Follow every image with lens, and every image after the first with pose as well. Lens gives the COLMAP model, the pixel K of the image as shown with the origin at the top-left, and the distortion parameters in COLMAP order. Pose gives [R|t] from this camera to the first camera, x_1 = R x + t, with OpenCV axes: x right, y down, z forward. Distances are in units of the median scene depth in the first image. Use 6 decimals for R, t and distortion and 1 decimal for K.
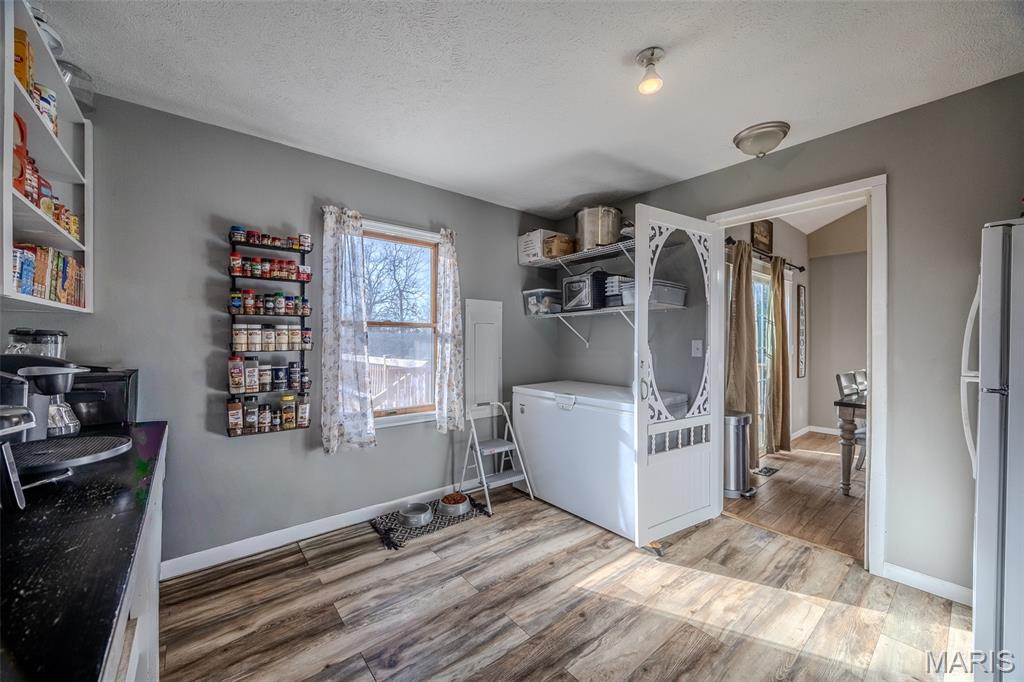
lens RADIAL K [[386.6, 0, 514.2], [0, 386.6, 339.5], [0, 0, 1]] dist [-0.006188, 0.000409]
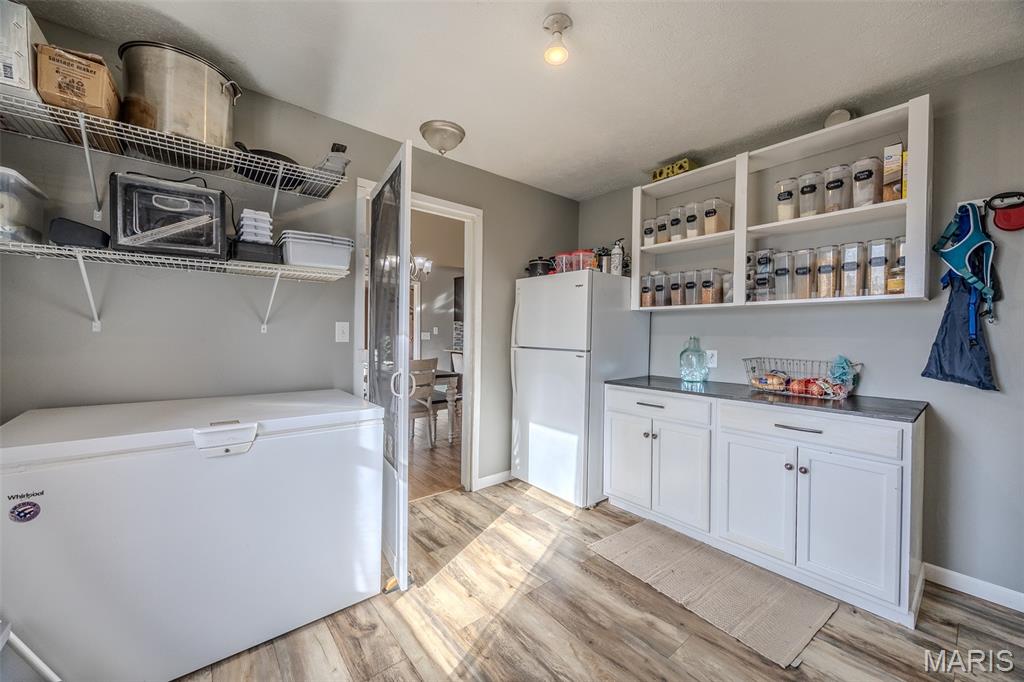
lens RADIAL K [[386.6, 0, 514.0], [0, 386.6, 338.3], [0, 0, 1]] dist [-0.006188, 0.000409]
pose [[0.000837, -0.013345, 0.999911, -0.459256], [-0.014580, 0.999805, 0.013356, 0.025745], [-0.999893, -0.014590, 0.000642, 0.825965]]
